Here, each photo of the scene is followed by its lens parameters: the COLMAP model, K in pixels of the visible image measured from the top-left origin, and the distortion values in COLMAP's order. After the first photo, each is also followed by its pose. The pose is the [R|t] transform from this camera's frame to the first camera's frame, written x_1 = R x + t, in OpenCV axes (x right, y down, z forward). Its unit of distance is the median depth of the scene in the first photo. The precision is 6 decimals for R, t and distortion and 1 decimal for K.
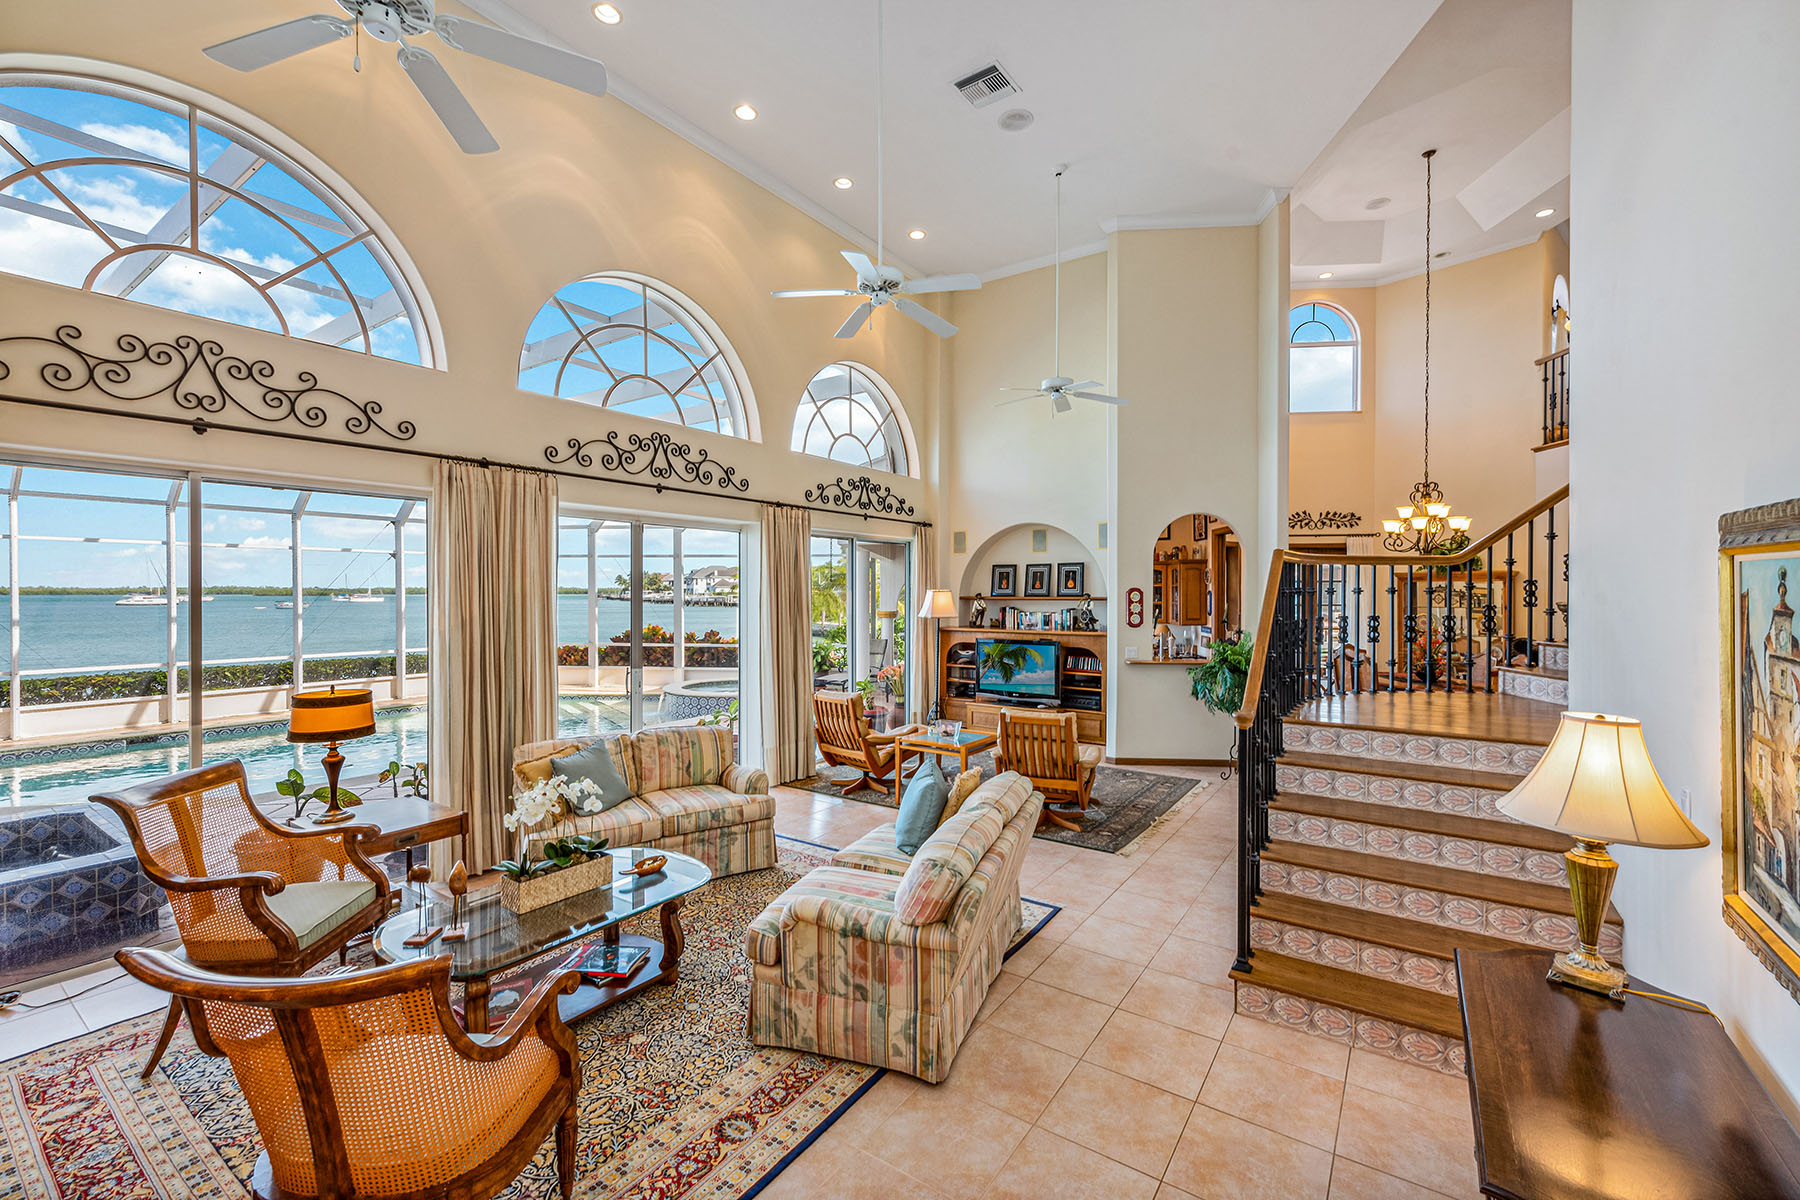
lens RADIAL K [[741.1, 0, 913.7], [0, 741.1, 601.8], [0, 0, 1]] dist [0.006126, -0.002045]
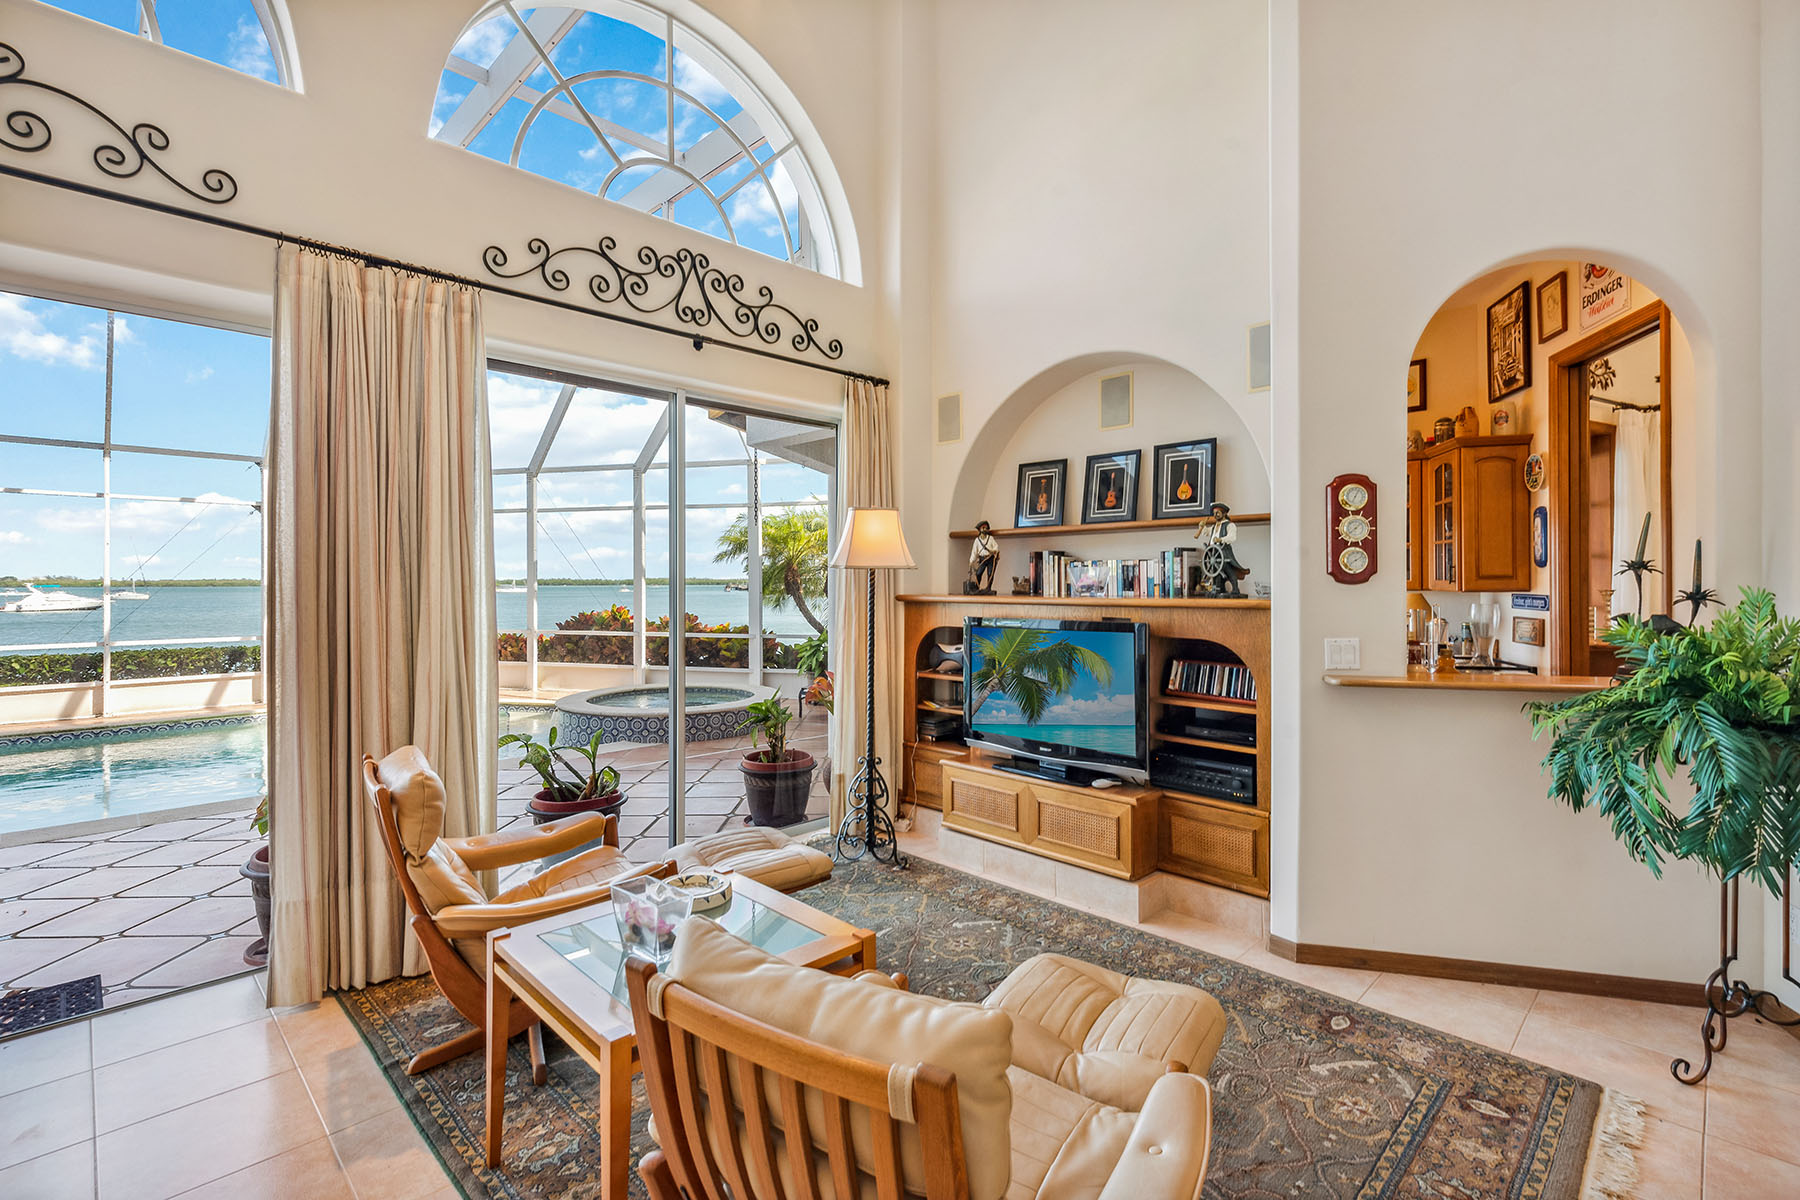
lens RADIAL K [[803.2, 0, 917.0], [0, 803.2, 586.7], [0, 0, 1]] dist [0.000882, -0.001211]
pose [[0.982520, -0.001055, -0.186155, 0.145202], [-0.000752, 0.999953, -0.009633, 0.035330], [0.186156, 0.009604, 0.982473, 0.513486]]
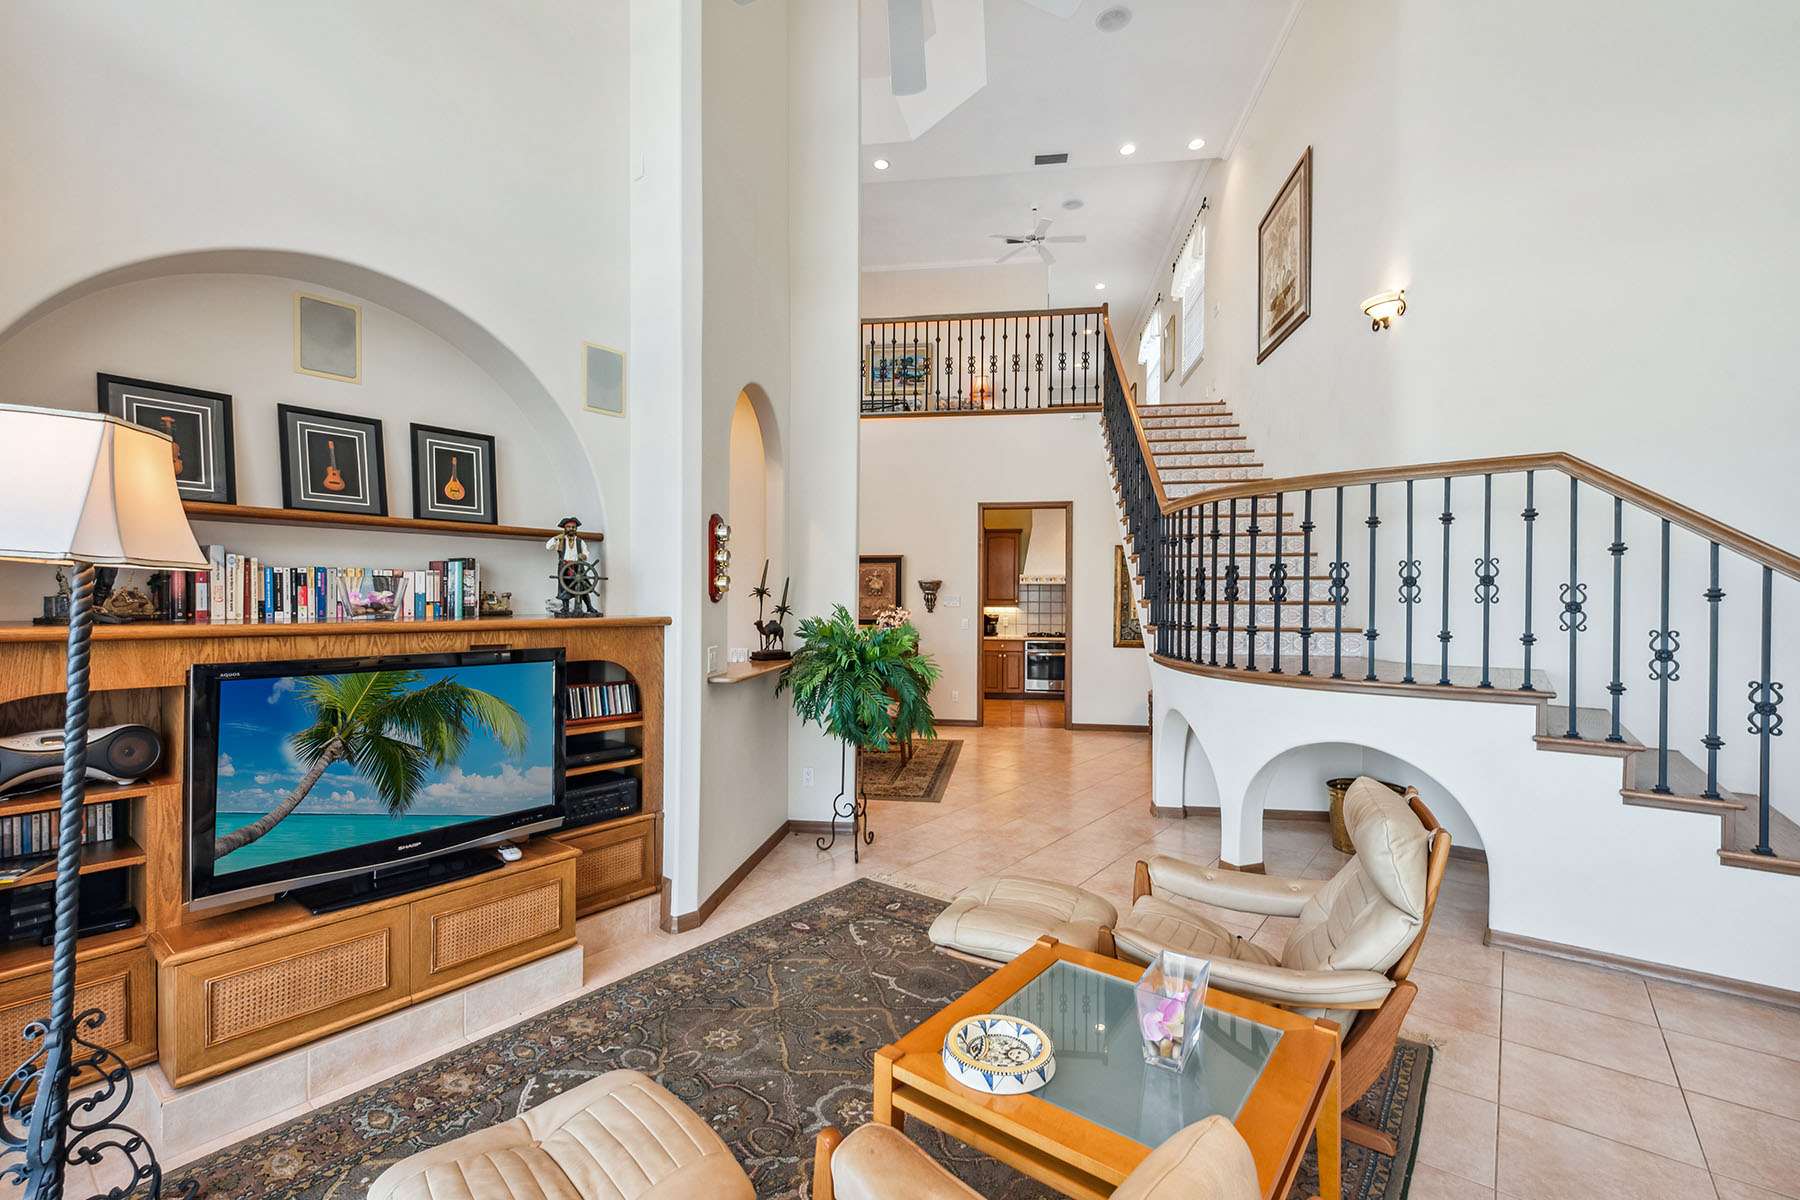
lens RADIAL K [[788.3, 0, 885.1], [0, 788.3, 604.9], [0, 0, 1]] dist [-0.001924, -0.000281]
pose [[0.078298, -0.008076, 0.996897, -0.145332], [0.008199, 0.999939, 0.007457, 0.029517], [-0.996896, 0.007590, 0.078359, 0.759732]]
